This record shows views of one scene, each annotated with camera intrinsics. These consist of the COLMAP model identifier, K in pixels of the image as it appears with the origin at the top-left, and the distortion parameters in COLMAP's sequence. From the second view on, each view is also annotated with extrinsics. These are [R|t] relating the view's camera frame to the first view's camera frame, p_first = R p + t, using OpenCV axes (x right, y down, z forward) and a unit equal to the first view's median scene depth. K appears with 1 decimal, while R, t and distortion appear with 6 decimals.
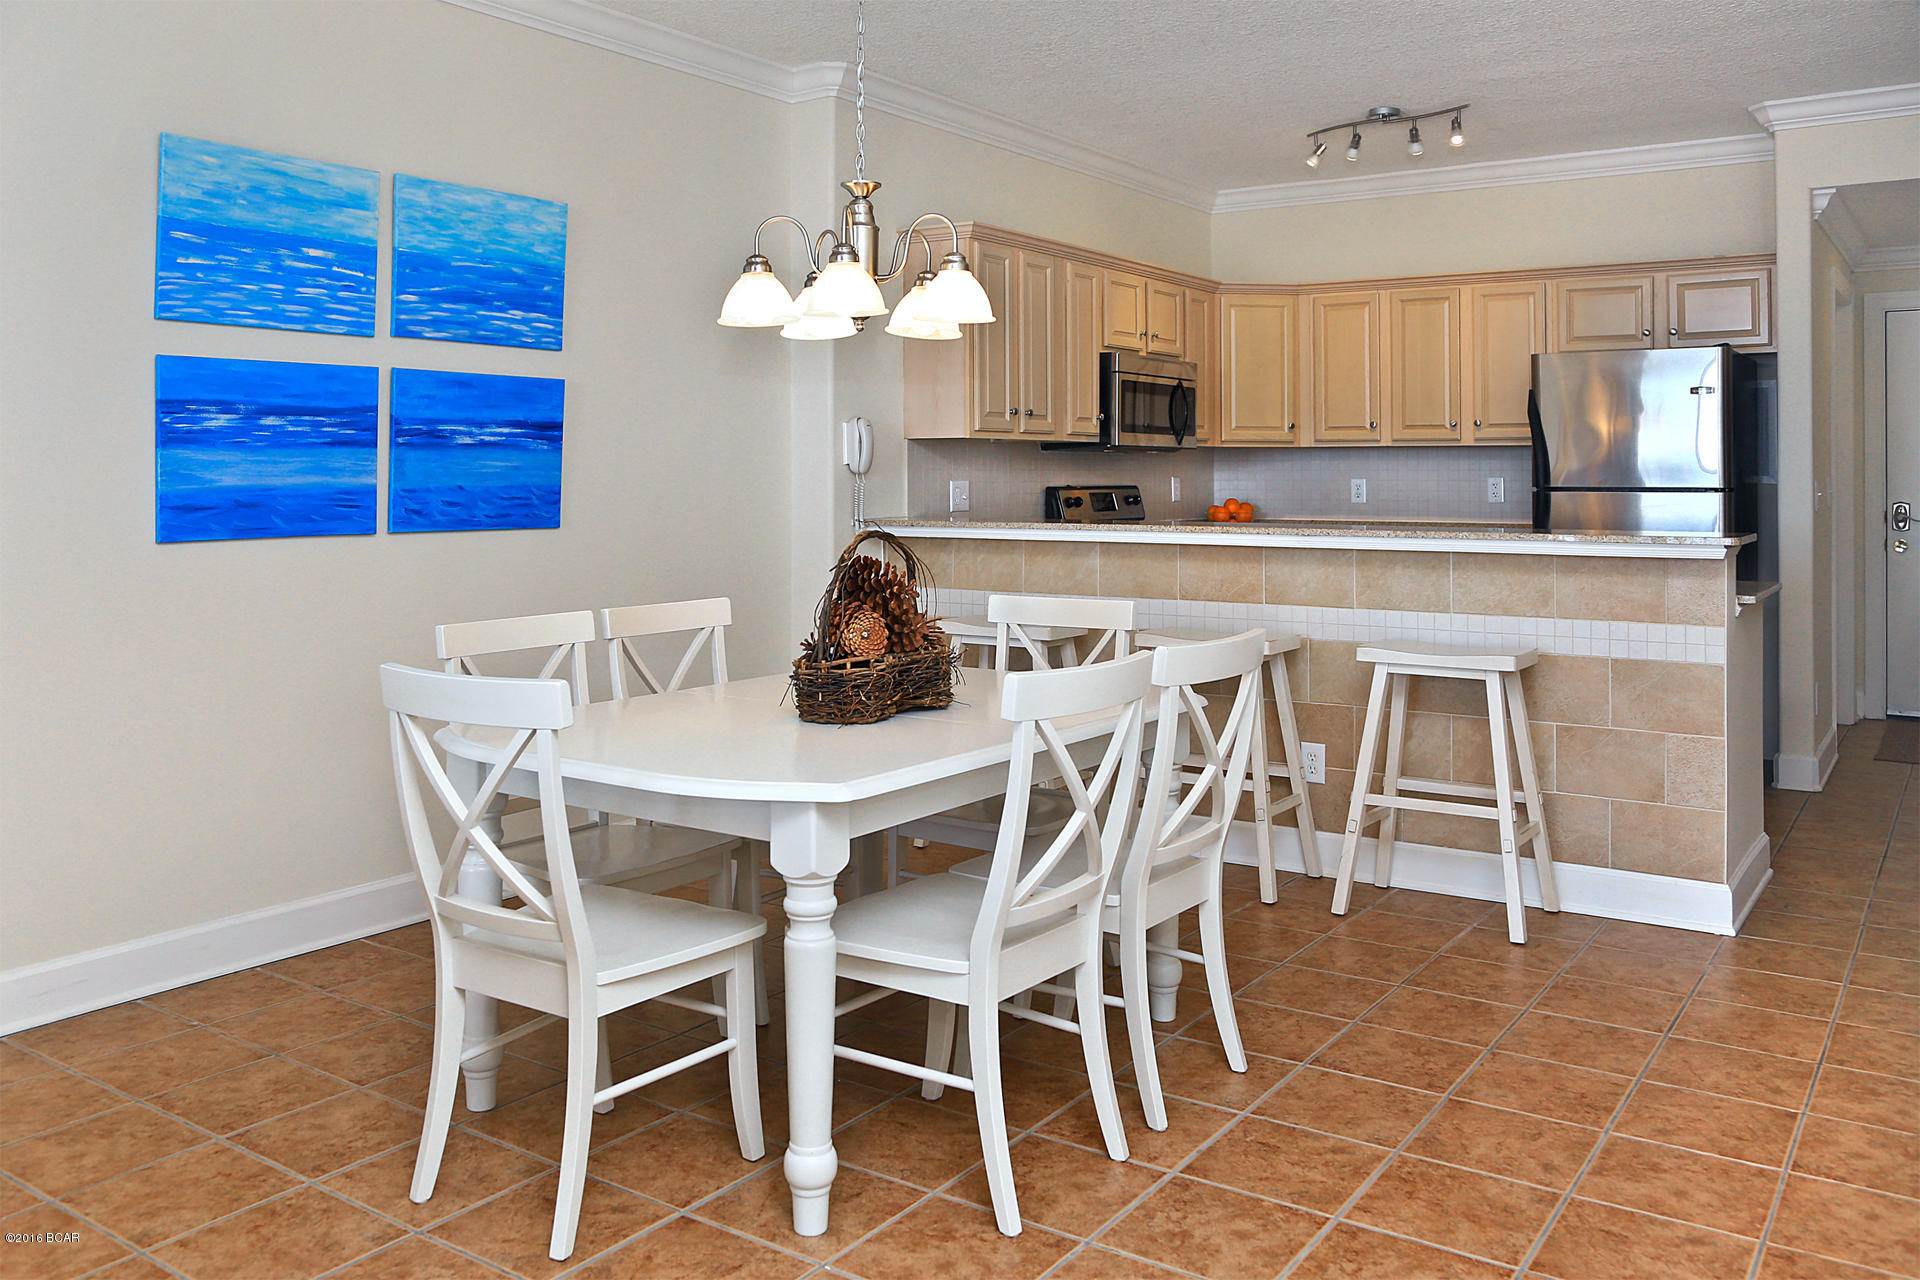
lens RADIAL K [[1600.9, 0, 963.4], [0, 1600.9, 647.8], [0, 0, 1]] dist [-0.013609, -0.012421]
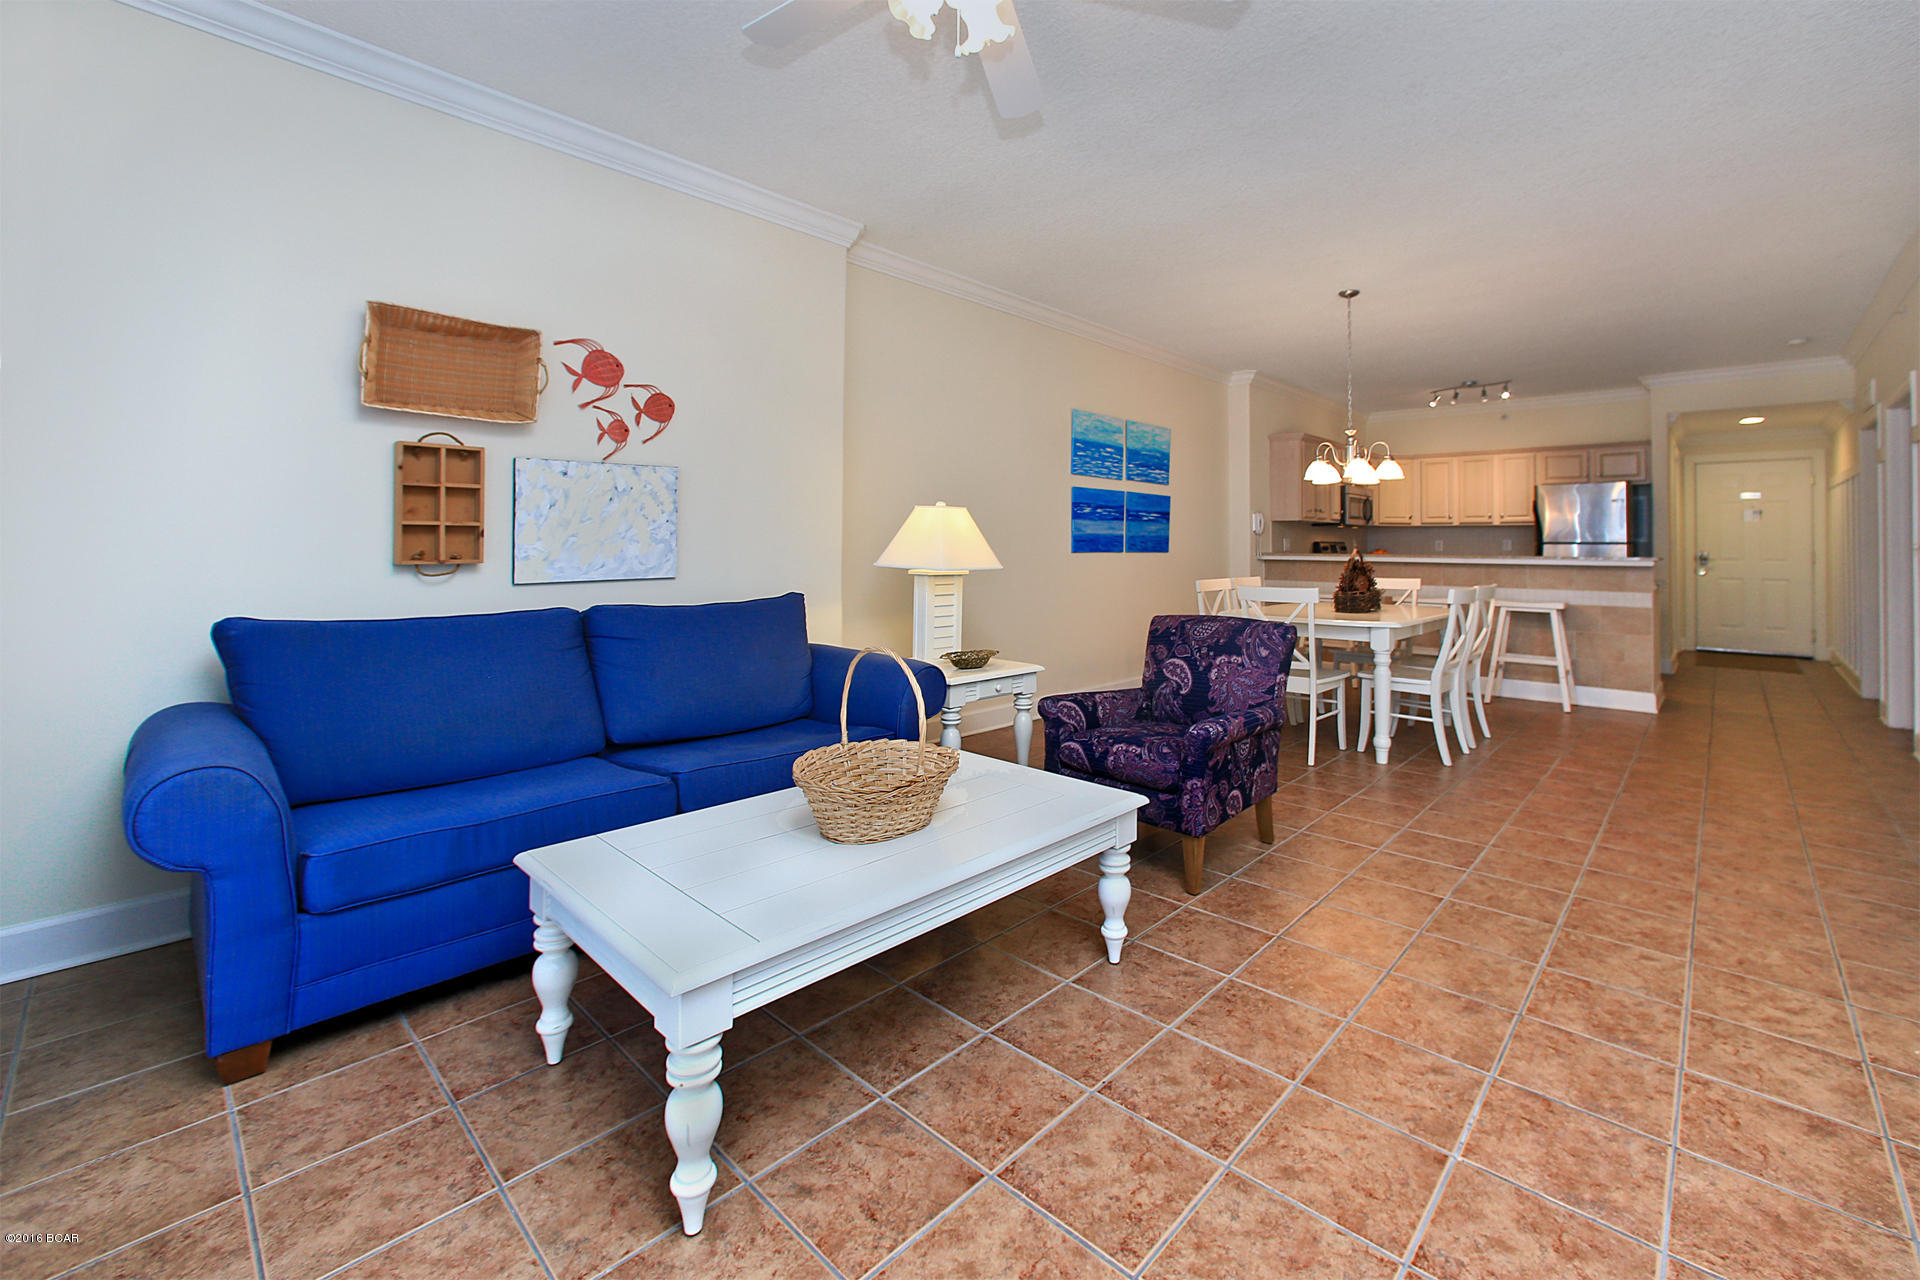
lens RADIAL K [[850.5, 0, 977.5], [0, 850.5, 641.8], [0, 0, 1]] dist [-0.019813, 0.005971]
pose [[0.991420, 0.017922, -0.129480, -0.405911], [-0.018116, 0.999836, -0.000316, 0.084065], [0.129454, 0.002658, 0.991582, -0.457797]]
